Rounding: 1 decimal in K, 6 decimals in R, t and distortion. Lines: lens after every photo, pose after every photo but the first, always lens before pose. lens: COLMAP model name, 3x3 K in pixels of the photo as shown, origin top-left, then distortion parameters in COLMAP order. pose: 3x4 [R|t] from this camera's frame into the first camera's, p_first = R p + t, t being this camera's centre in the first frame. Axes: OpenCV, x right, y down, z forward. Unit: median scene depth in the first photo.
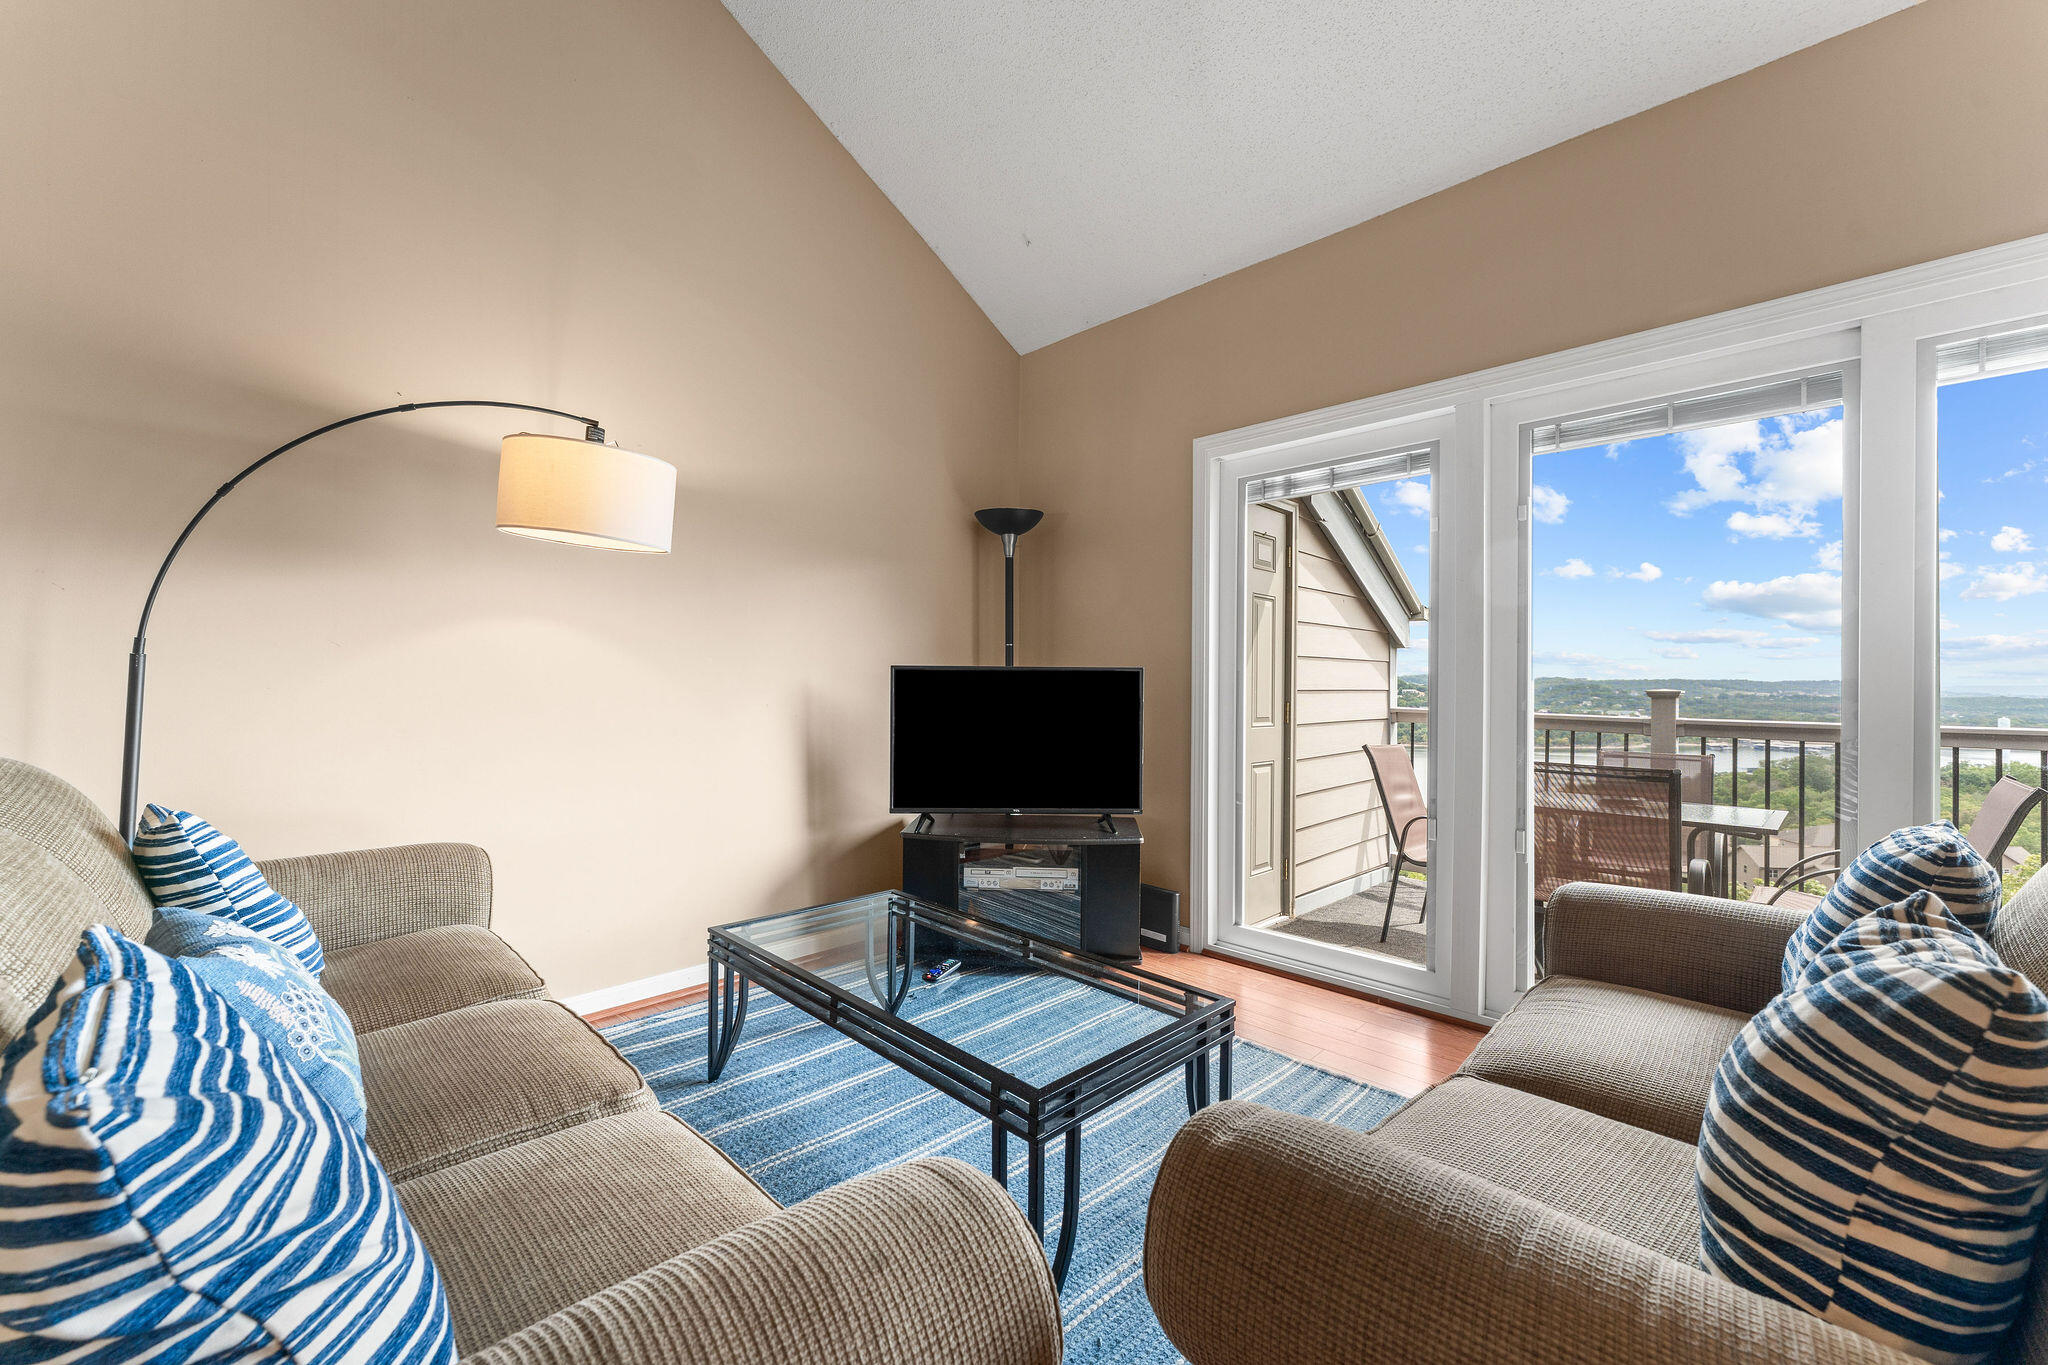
lens RADIAL K [[813.7, 0, 1014.2], [0, 813.7, 686.9], [0, 0, 1]] dist [0.001065, -0.000519]
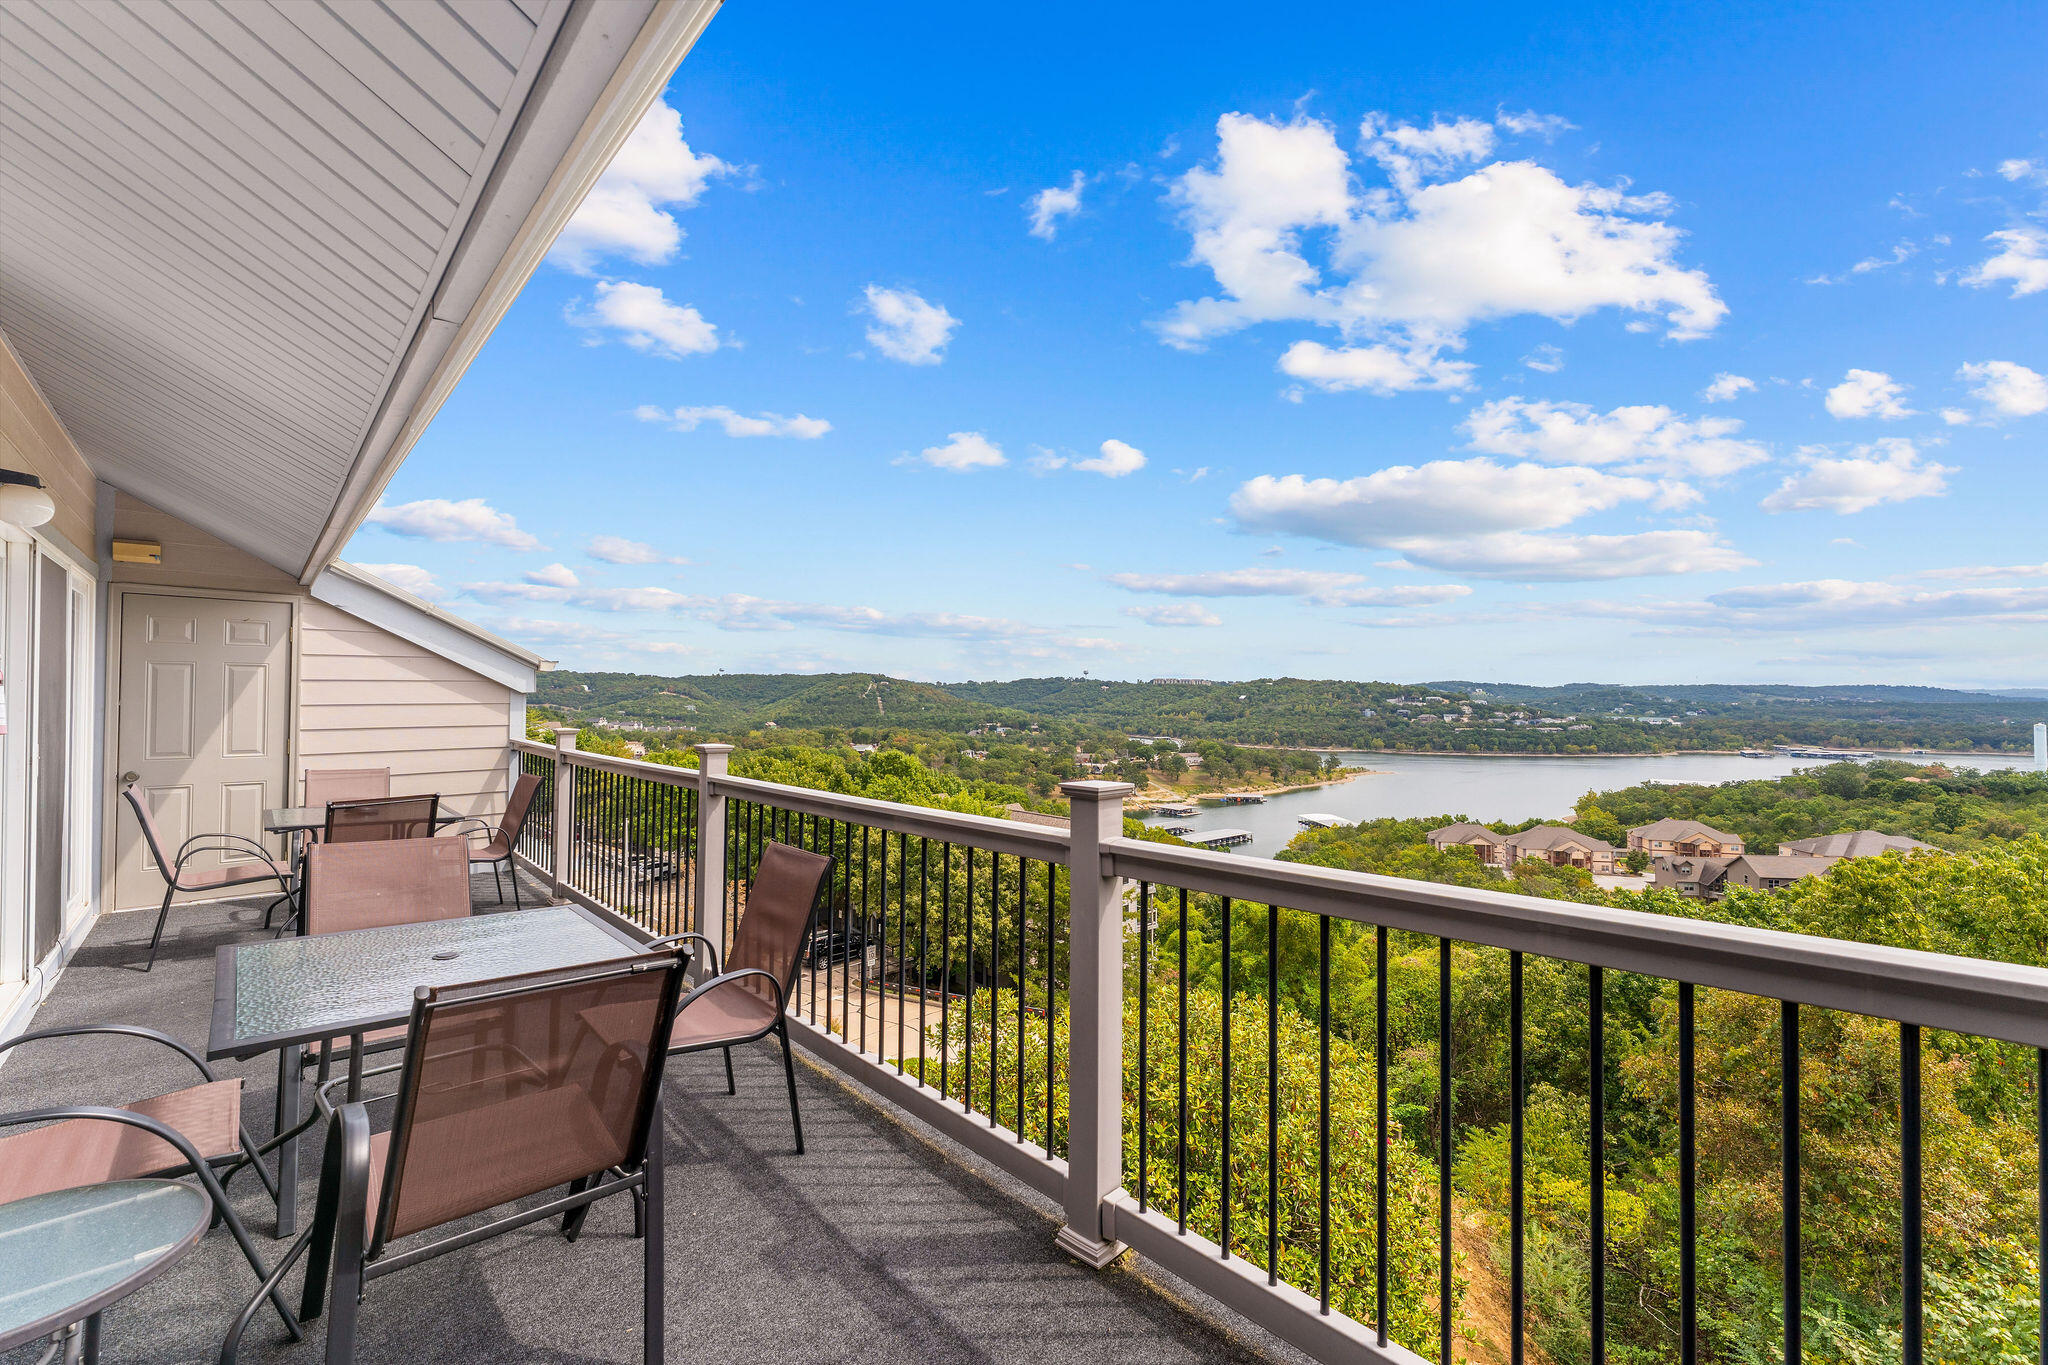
lens RADIAL K [[813.7, 0, 1014.2], [0, 813.7, 686.9], [0, 0, 1]] dist [0.001065, -0.000519]
pose [[0.999287, -0.000507, -0.037762, 0.722404], [0.000541, 0.999999, 0.000892, 0.003129], [0.037762, -0.000912, 0.999286, 0.476071]]
